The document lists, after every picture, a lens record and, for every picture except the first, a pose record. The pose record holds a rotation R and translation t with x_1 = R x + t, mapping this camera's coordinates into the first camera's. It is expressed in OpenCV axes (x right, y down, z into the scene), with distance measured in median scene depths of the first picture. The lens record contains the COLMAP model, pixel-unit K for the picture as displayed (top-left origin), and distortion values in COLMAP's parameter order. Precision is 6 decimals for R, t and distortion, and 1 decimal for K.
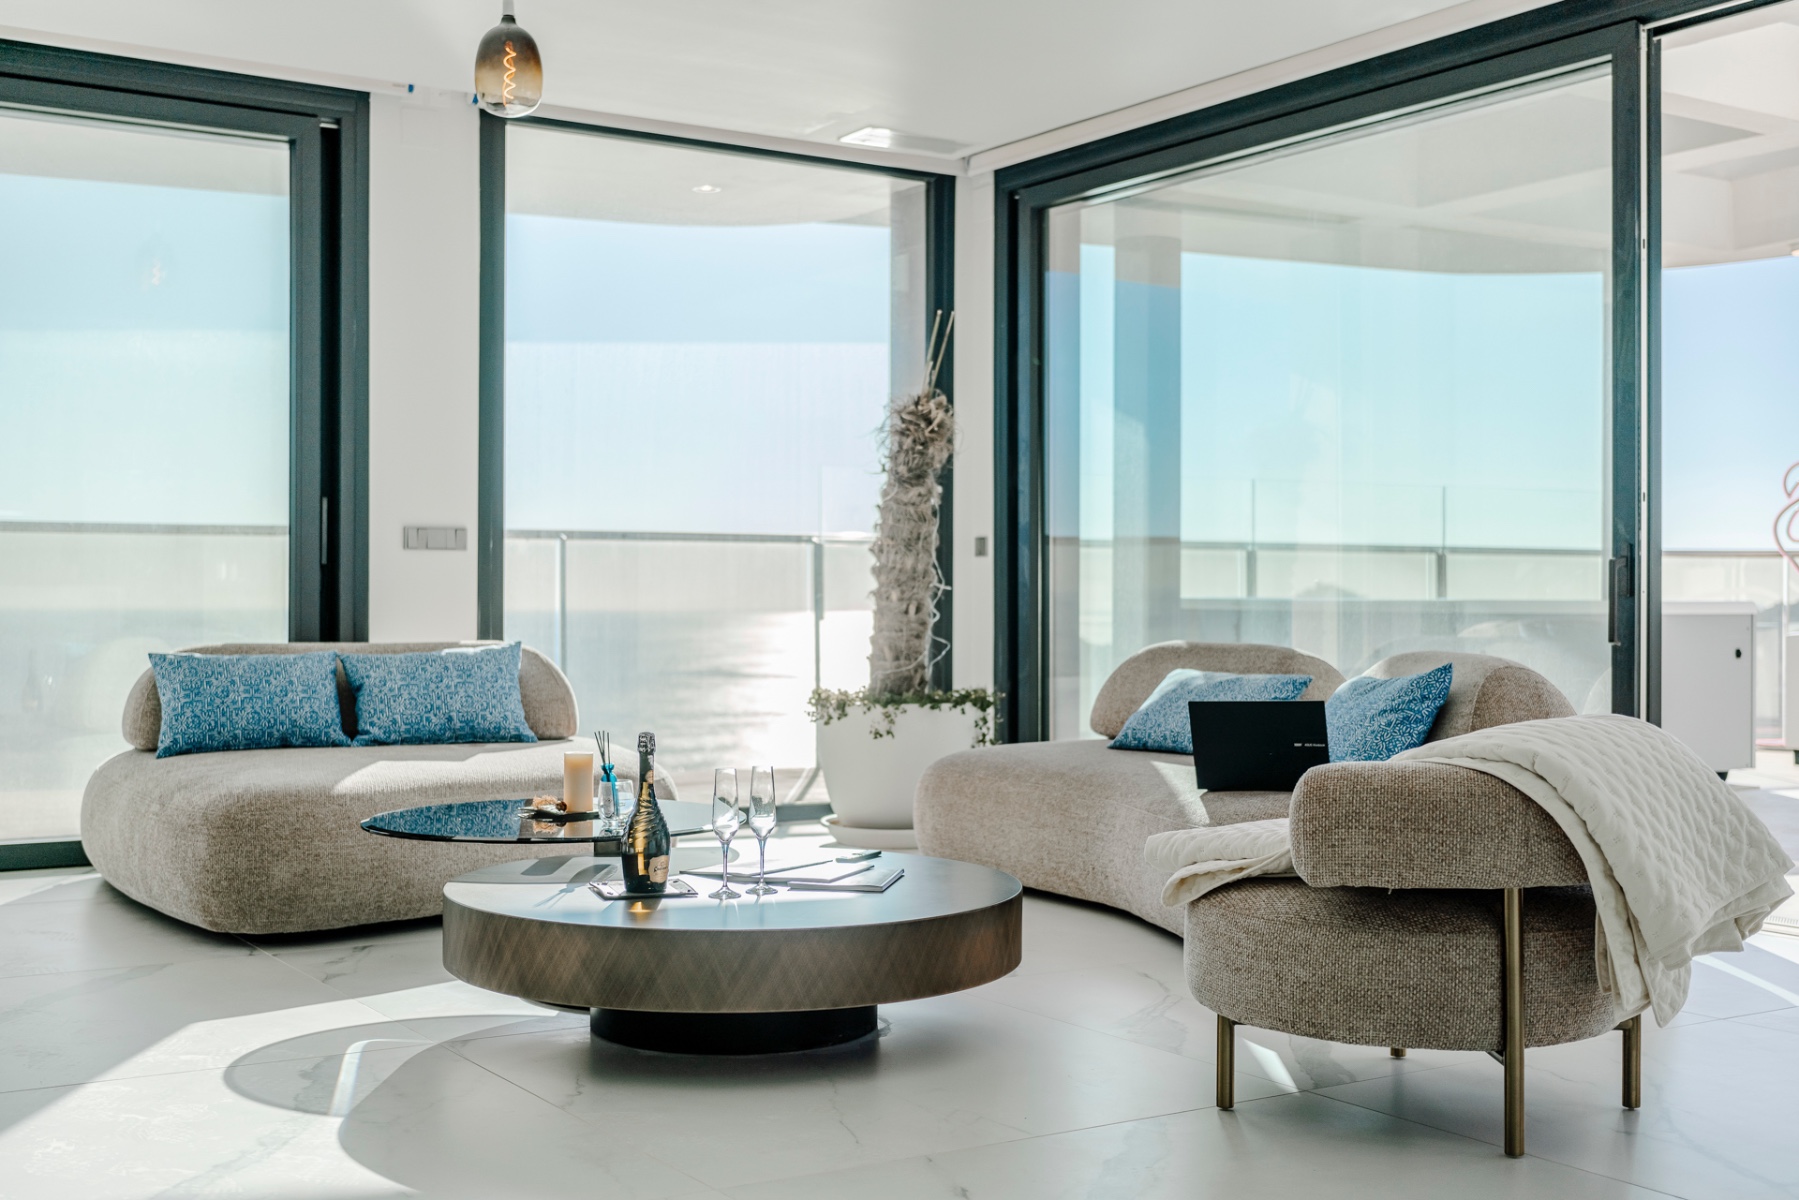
lens RADIAL K [[2057.5, 0, 902.9], [0, 2057.5, 607.8], [0, 0, 1]] dist [0.001233, 0.009101]
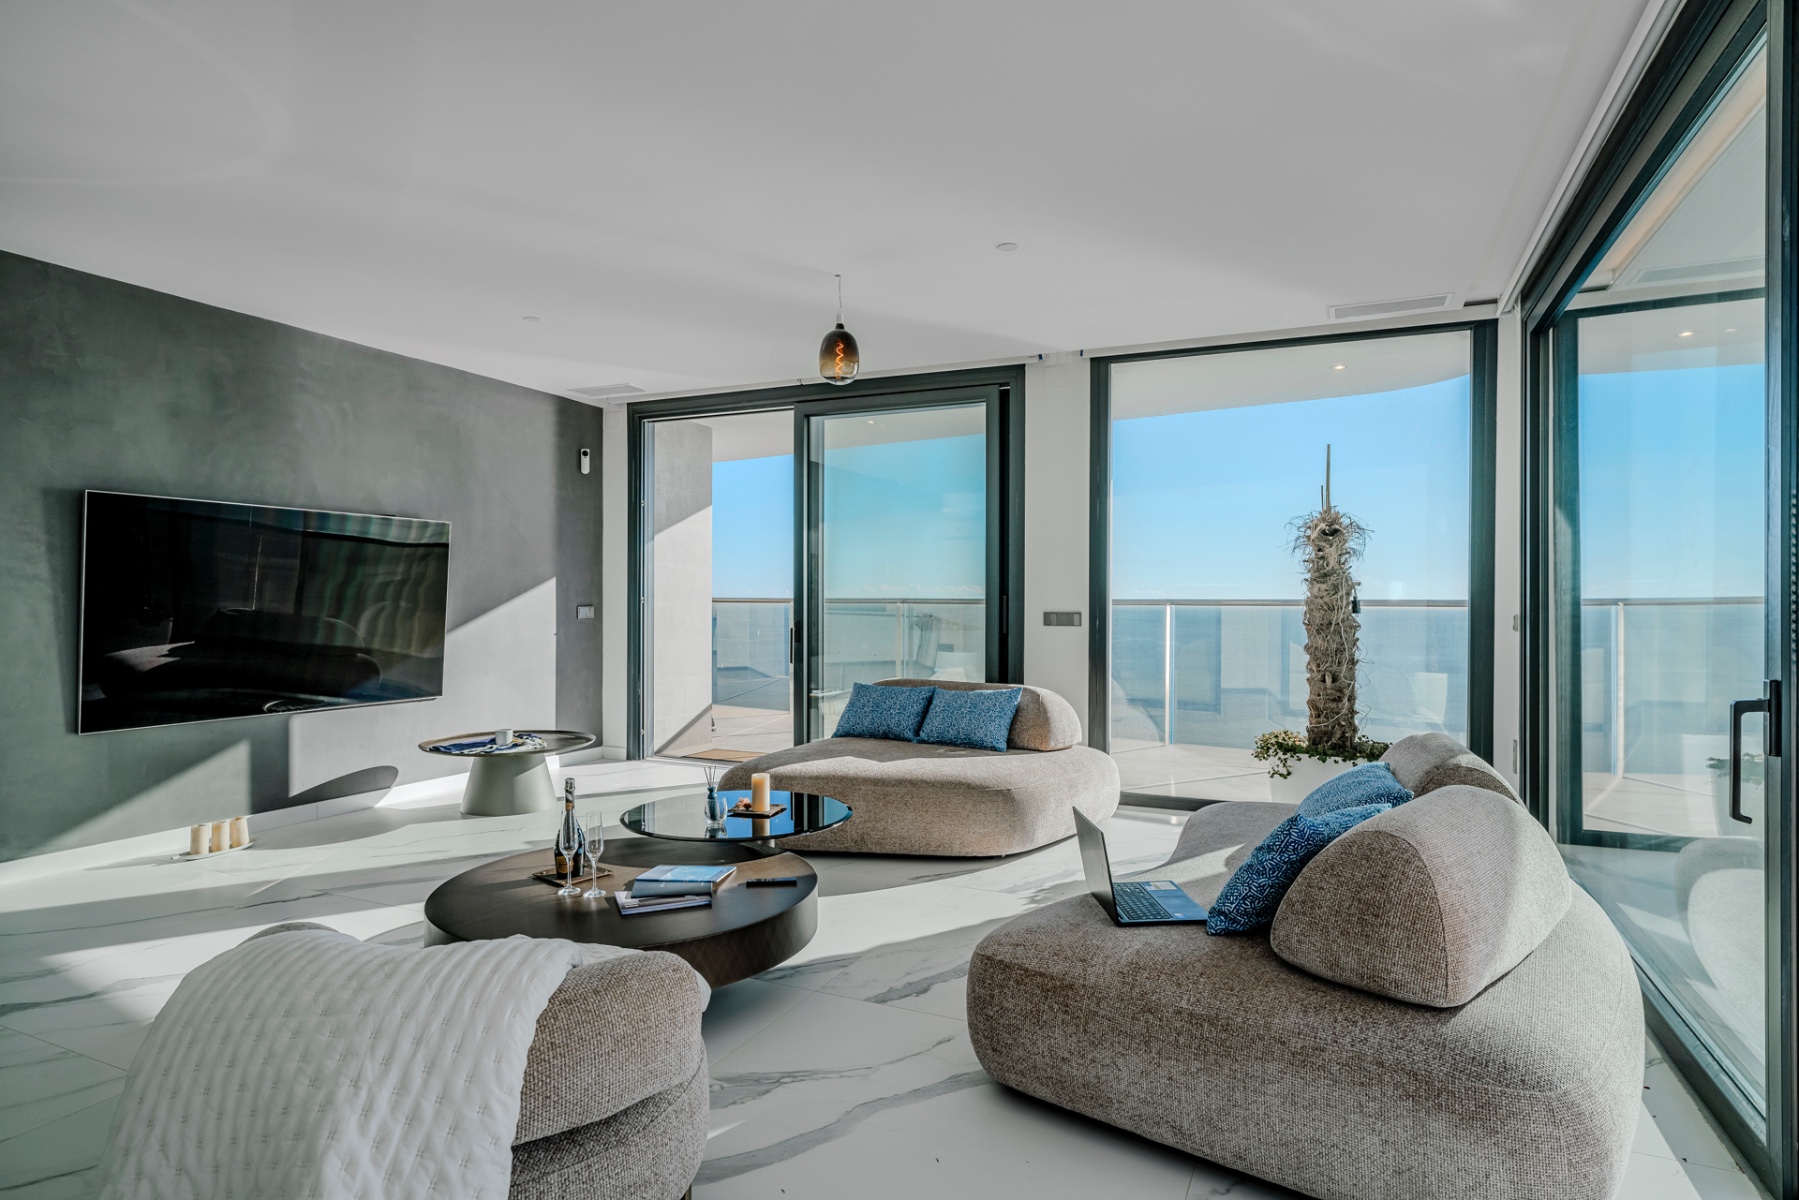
lens RADIAL K [[977.5, 0, 900.8], [0, 977.5, 608.0], [0, 0, 1]] dist [-0.004609, 0.000260]
pose [[0.538870, 0.004812, -0.842375, 0.433802], [-0.005825, 0.999981, 0.001986, -0.050119], [0.842369, 0.003837, 0.538887, 0.526047]]
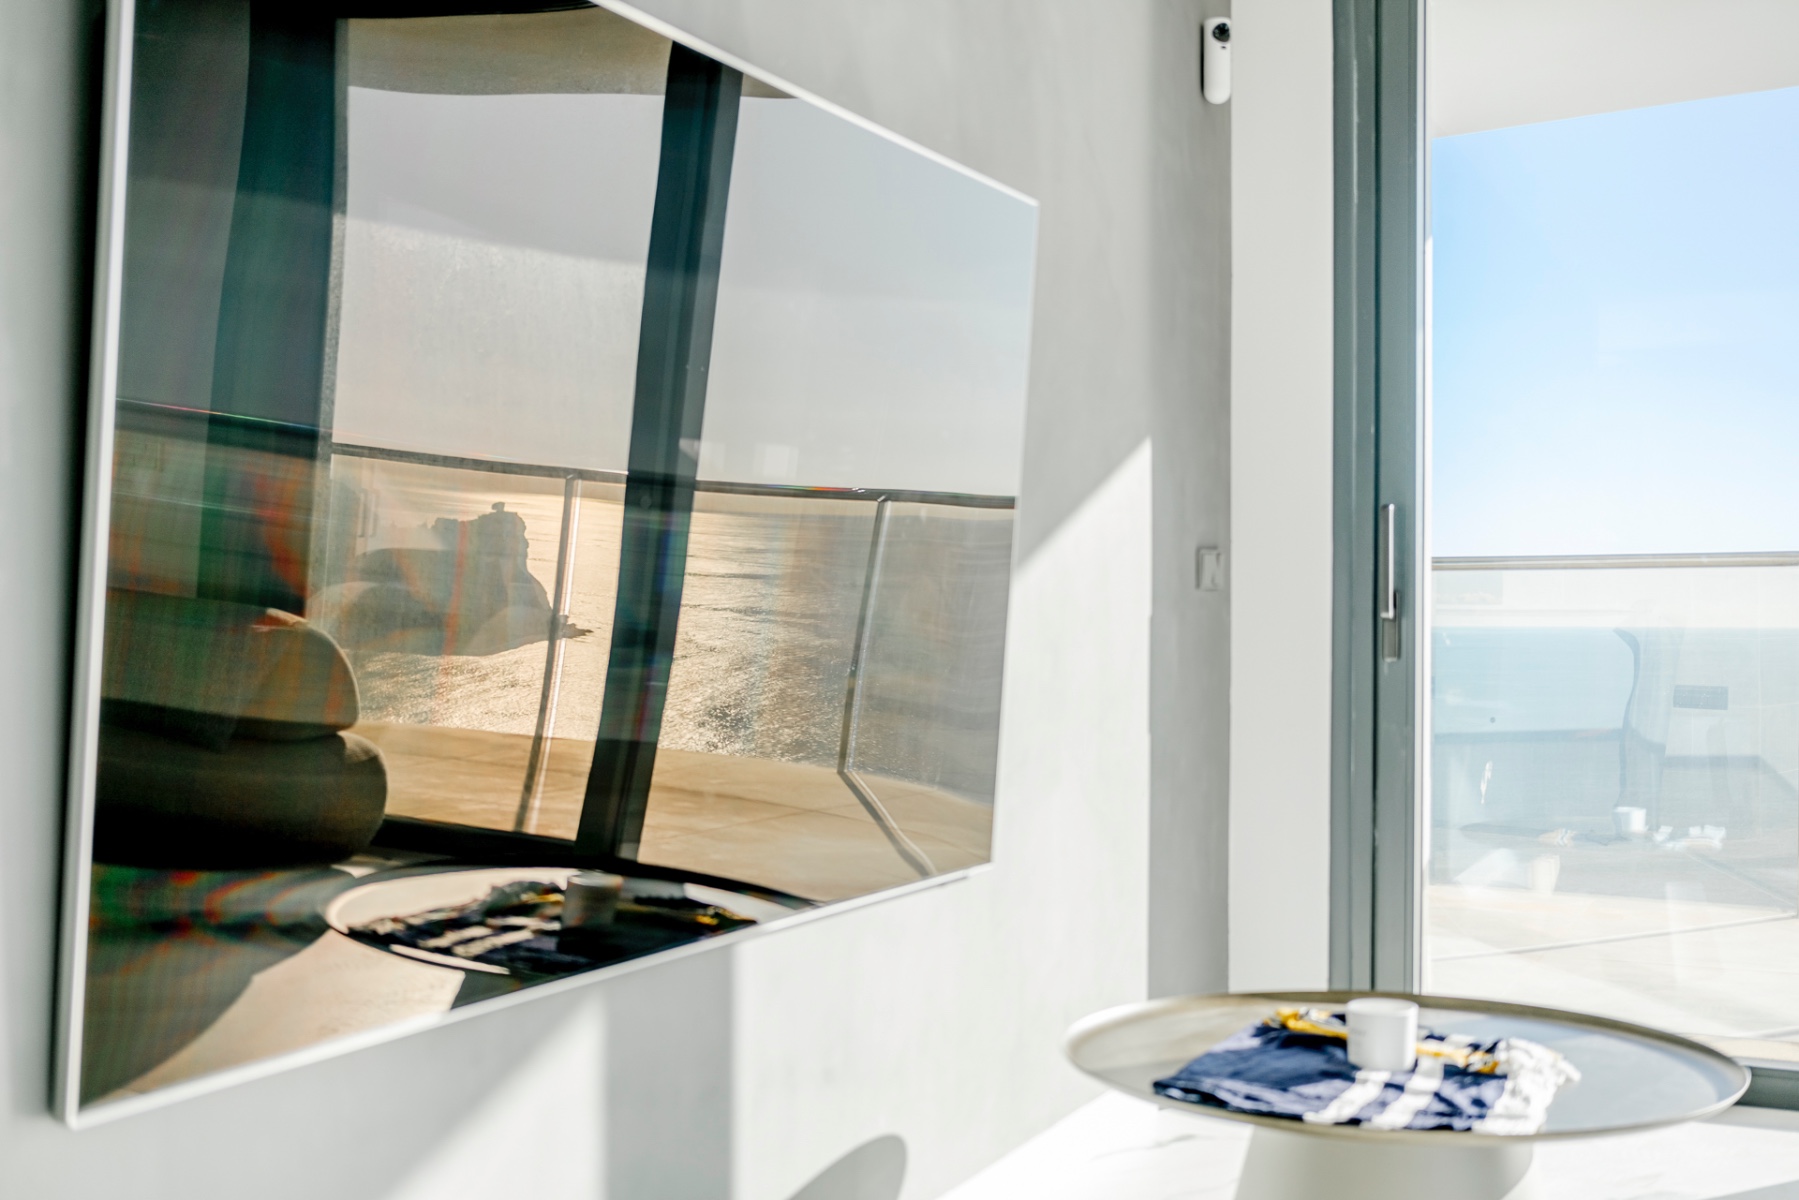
lens RADIAL K [[2057.5, 0, 902.9], [0, 2057.5, 607.8], [0, 0, 1]] dist [0.001233, 0.009101]
pose [[0.527729, -0.004773, -0.849399, -0.168412], [-0.005222, 0.999947, -0.008863, -0.020666], [0.849397, 0.009113, 0.527676, 0.364901]]
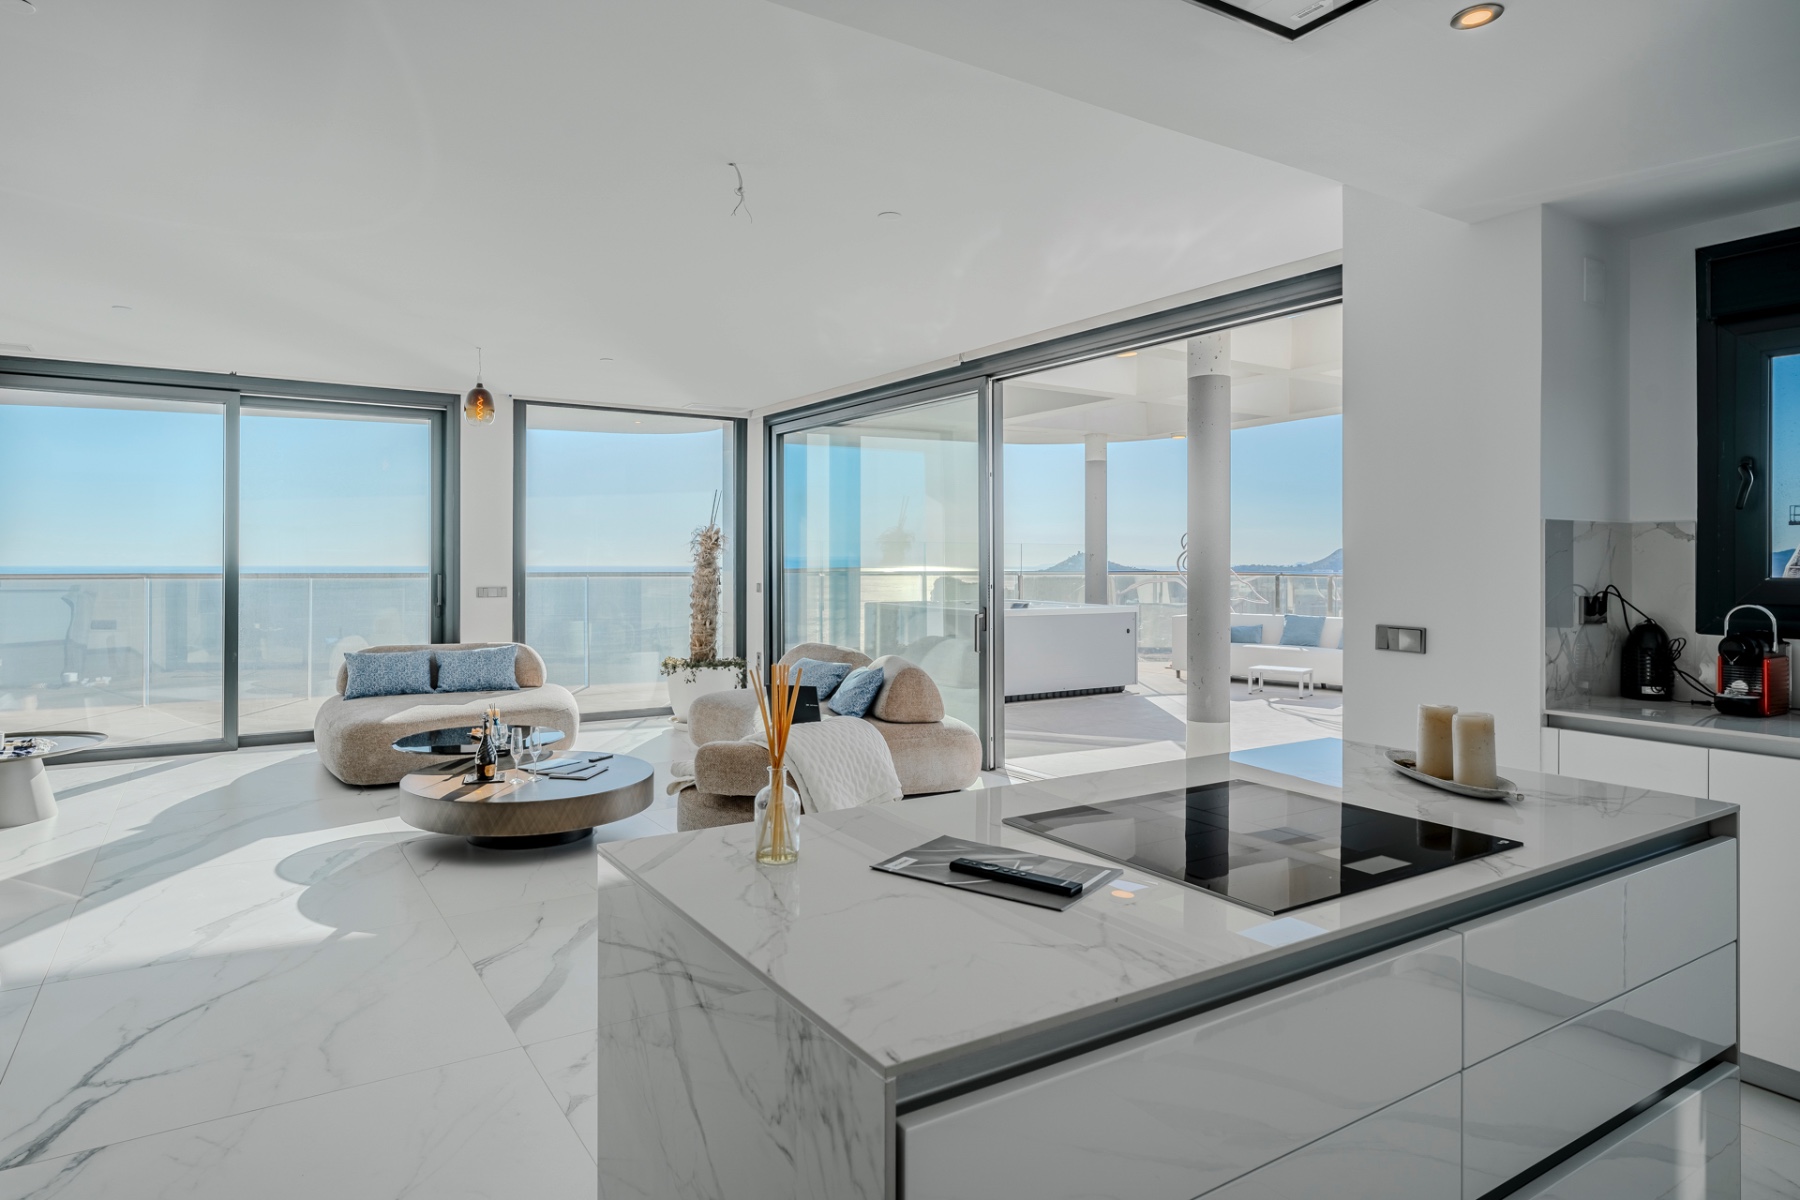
lens RADIAL K [[1028.7, 0, 843.4], [0, 1028.7, 557.4], [0, 0, 1]] dist [-0.001754, 0.000246]
pose [[0.999633, -0.003037, -0.026907, 0.210688], [0.002829, 0.999966, -0.007760, -0.071169], [0.026929, 0.007681, 0.999608, -0.118590]]
